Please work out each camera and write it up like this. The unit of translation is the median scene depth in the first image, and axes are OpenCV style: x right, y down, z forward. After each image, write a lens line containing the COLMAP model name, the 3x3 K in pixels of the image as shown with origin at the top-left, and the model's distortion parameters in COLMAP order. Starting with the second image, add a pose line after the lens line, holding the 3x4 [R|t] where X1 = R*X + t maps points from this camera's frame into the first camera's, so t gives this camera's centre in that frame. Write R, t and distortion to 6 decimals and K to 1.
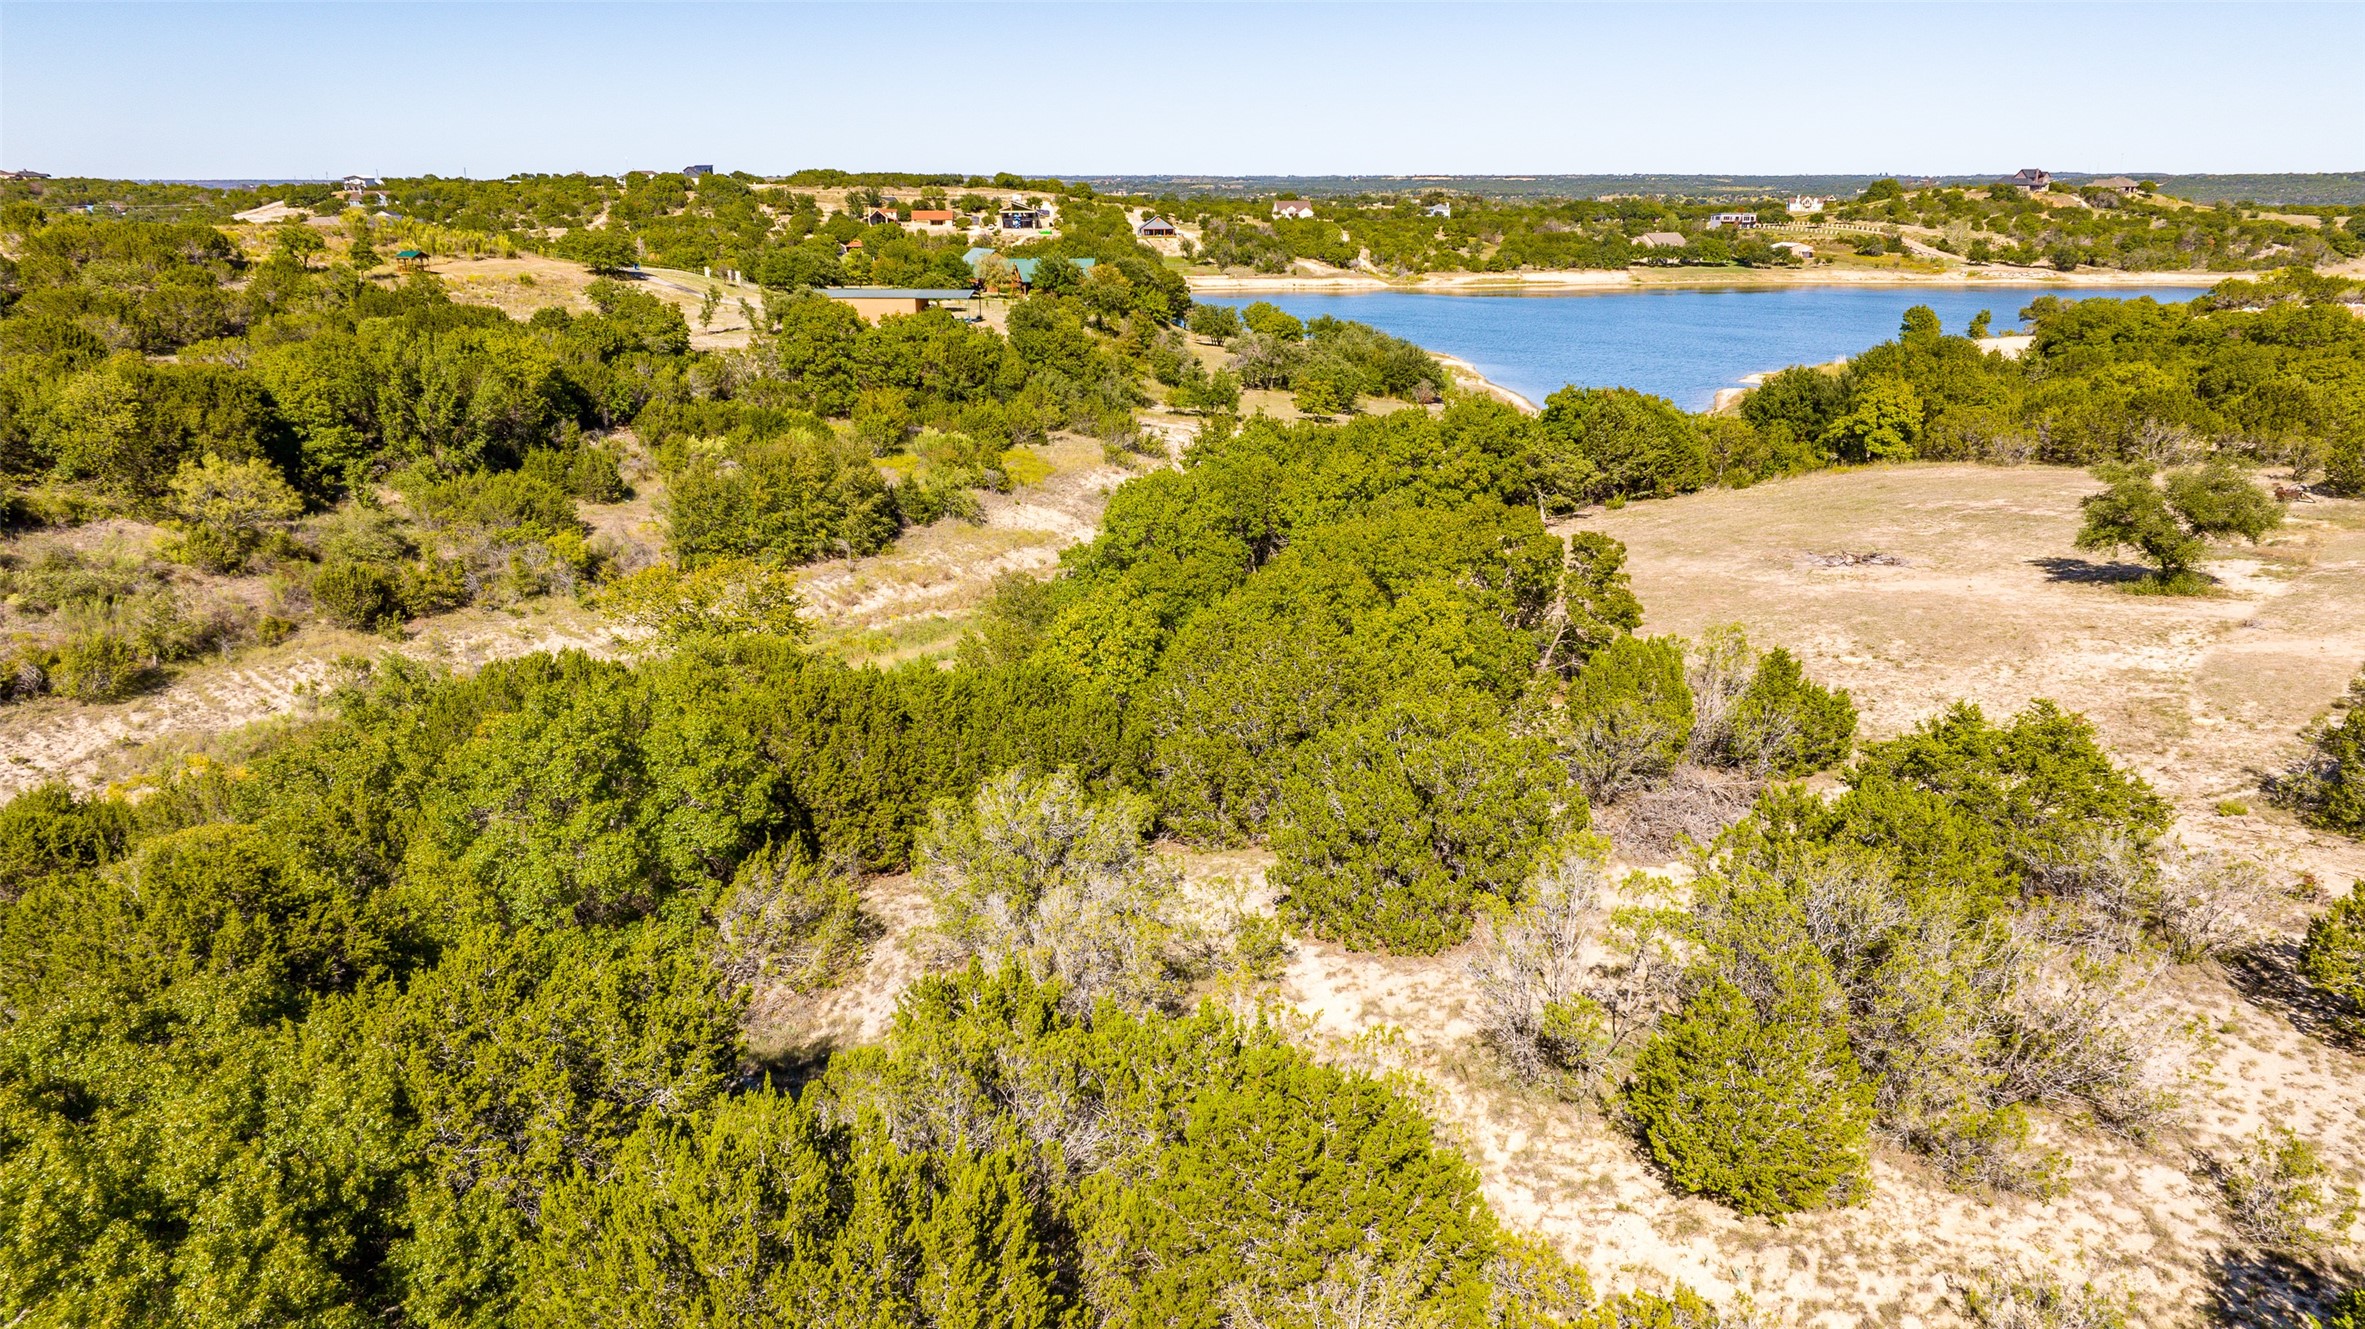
lens RADIAL K [[1668.8, 0, 1187.0], [0, 1668.8, 670.4], [0, 0, 1]] dist [-0.064531, 0.071150]
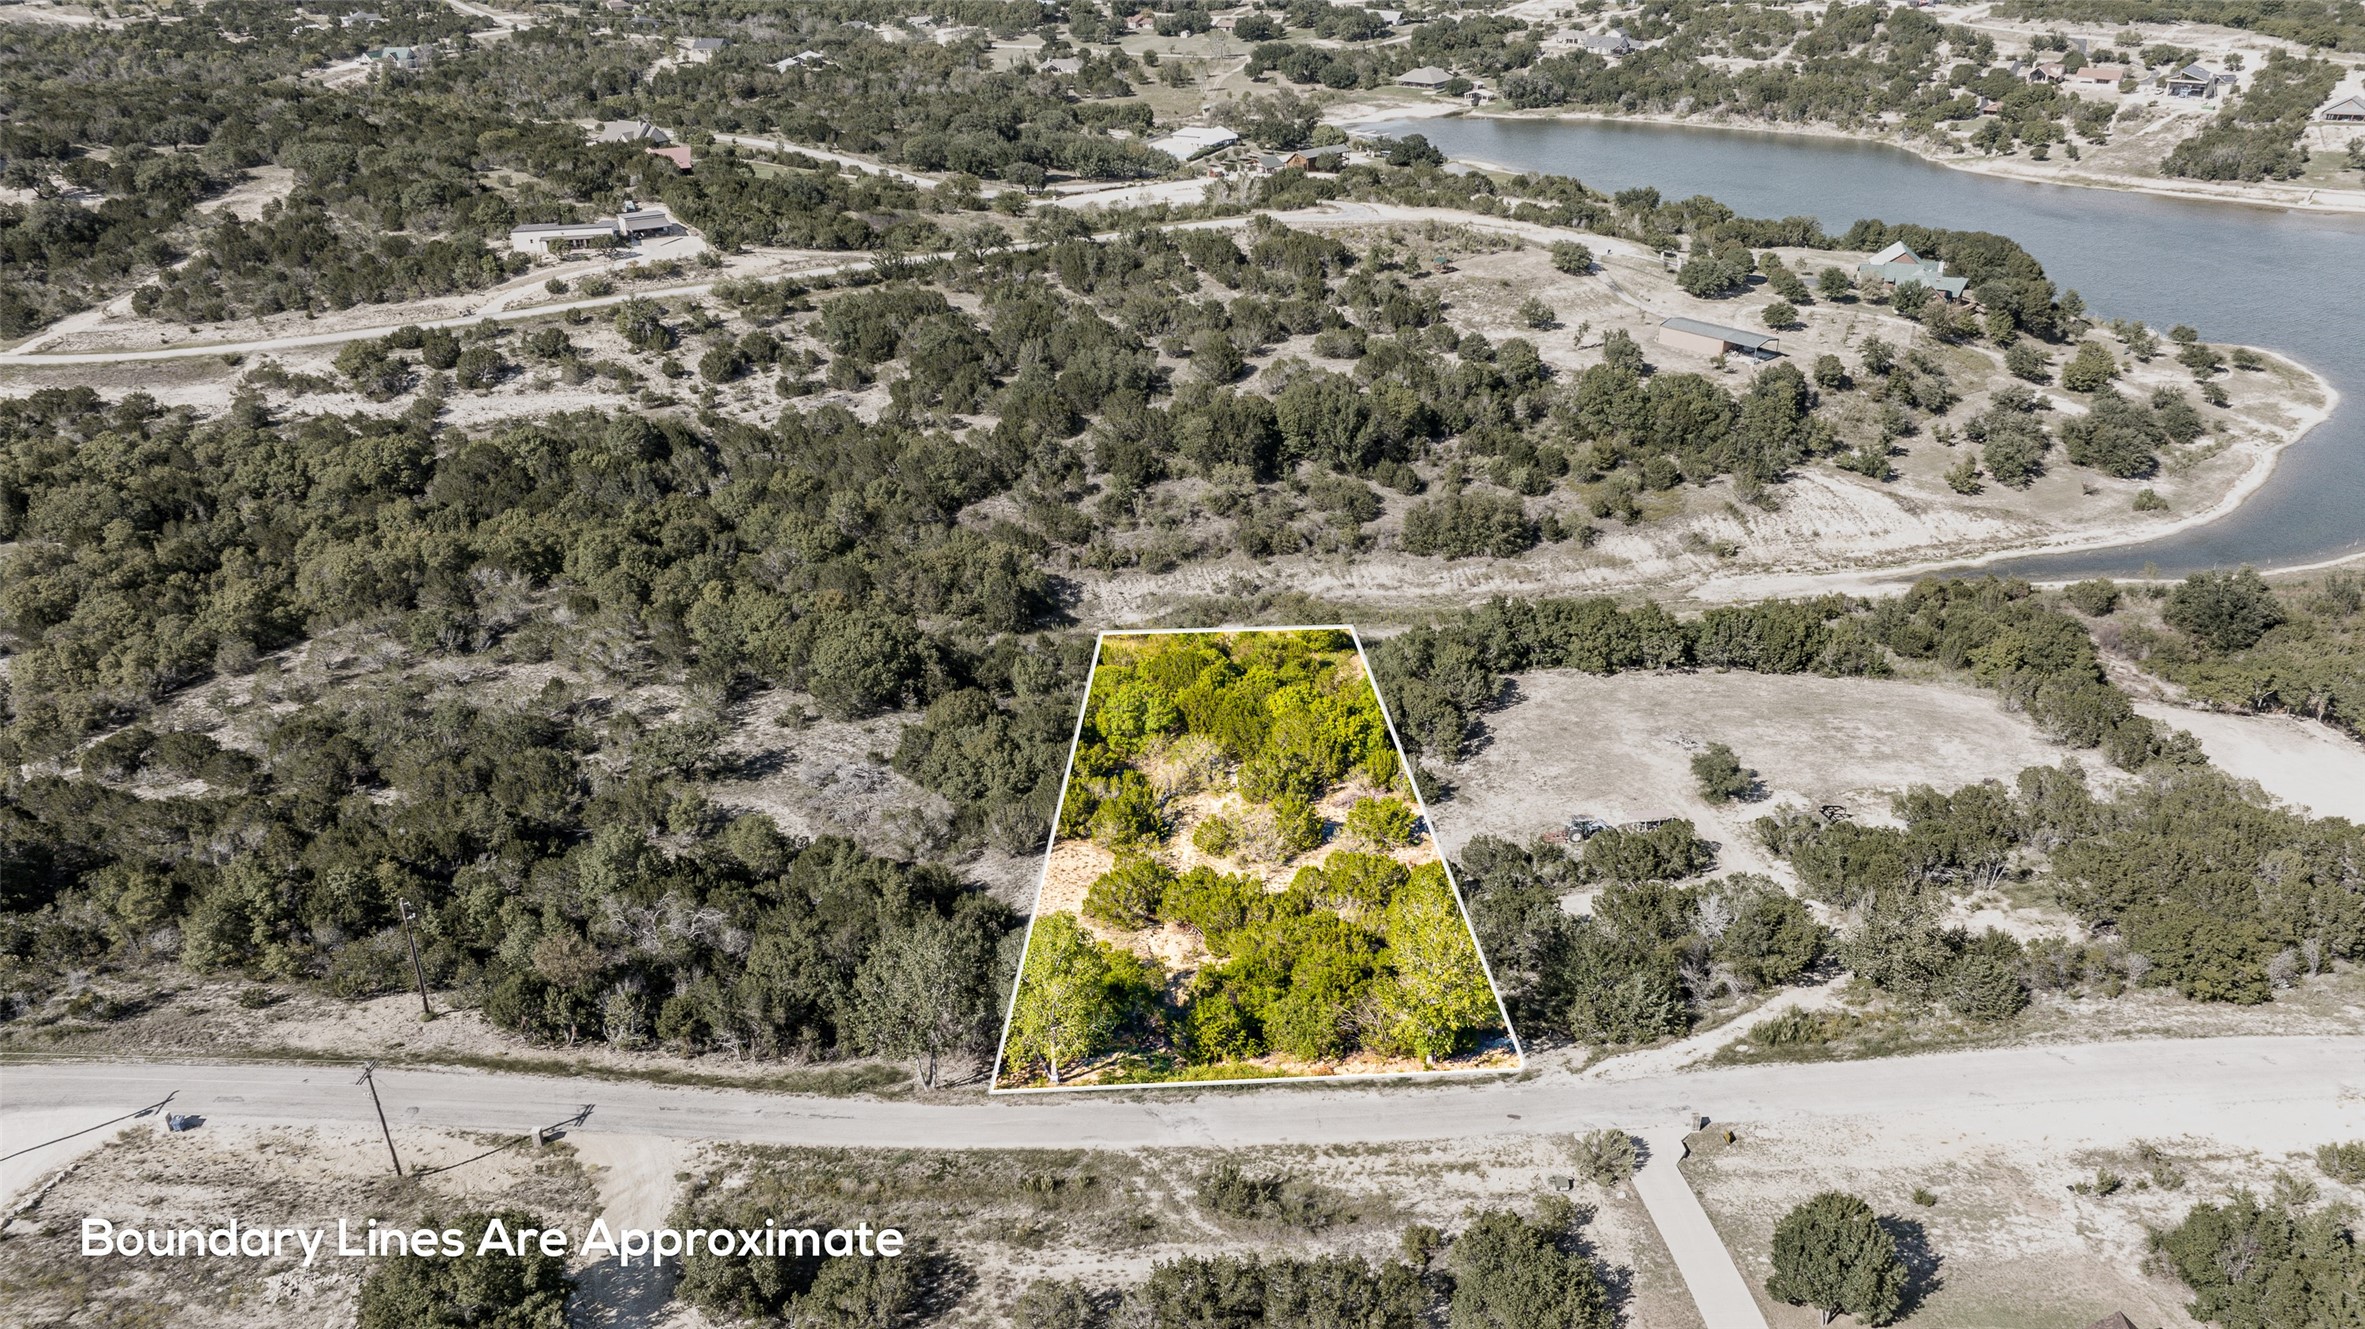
lens RADIAL K [[1652.9, 0, 1182.5], [0, 1652.9, 664.5], [0, 0, 1]] dist [-0.026388, 0.020873]
pose [[0.729752, 0.304360, -0.612231, 0.181948], [-0.184749, 0.949922, 0.252025, -0.088107], [0.658278, -0.070807, 0.749437, -0.171263]]
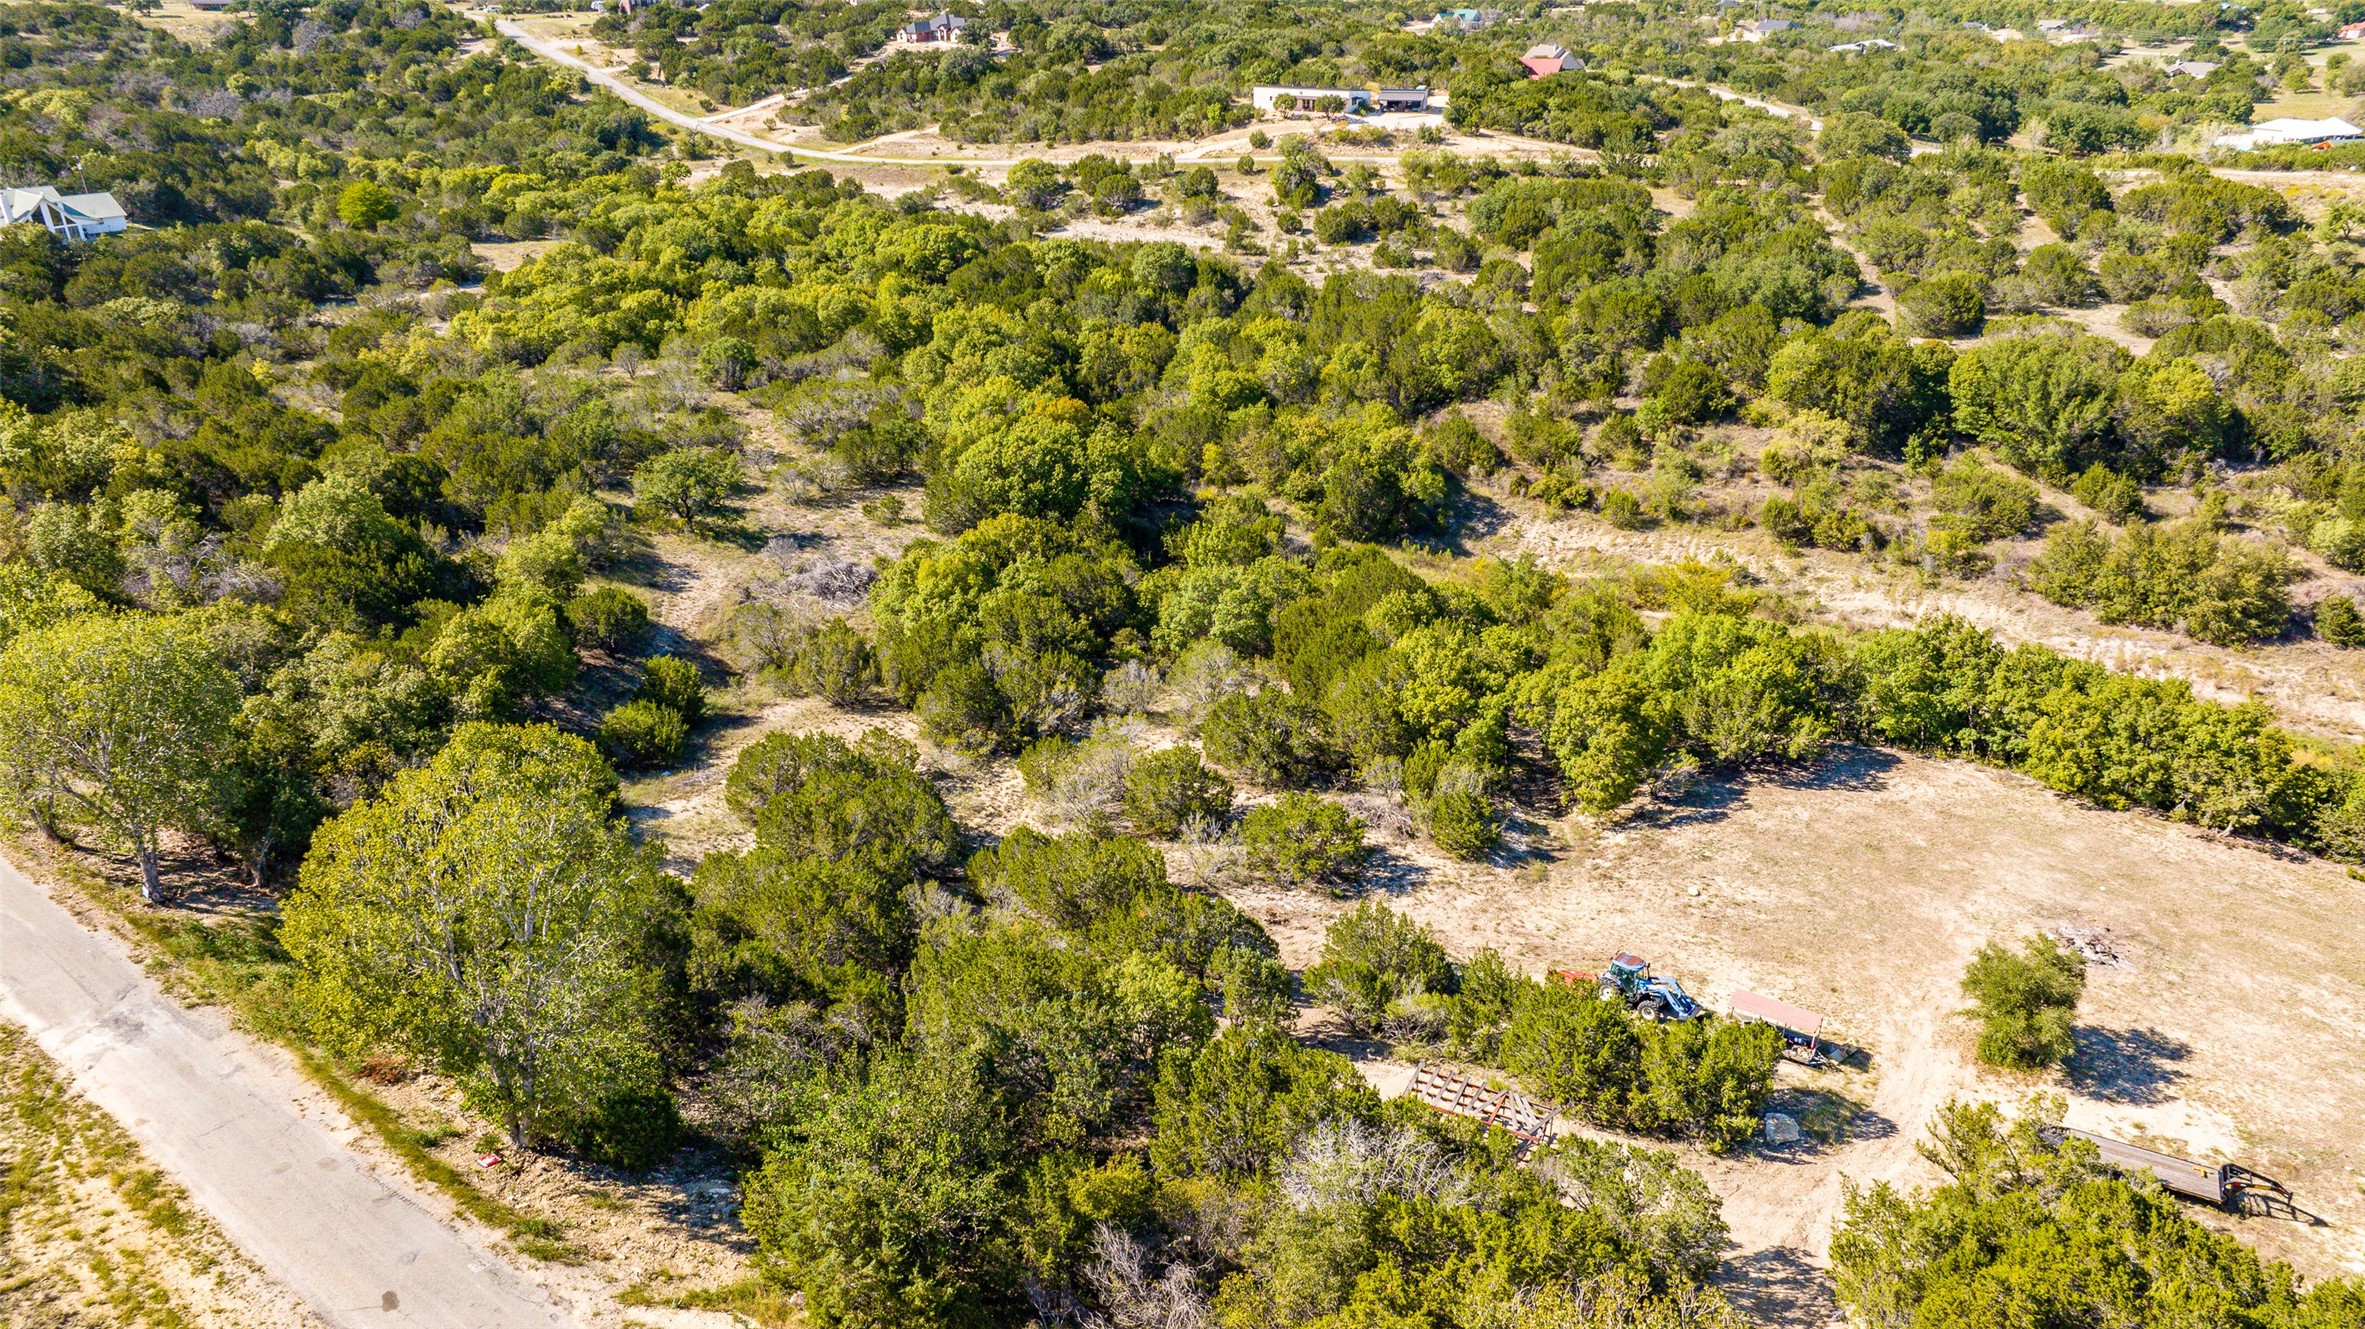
lens RADIAL K [[1629.5, 0, 1181.2], [0, 1629.5, 688.9], [0, 0, 1]] dist [-0.003915, -0.037367]
pose [[0.122636, 0.425083, -0.896808, 0.173554], [-0.268707, 0.884100, 0.382314, -0.065558], [0.955383, 0.194093, 0.222645, 0.020740]]
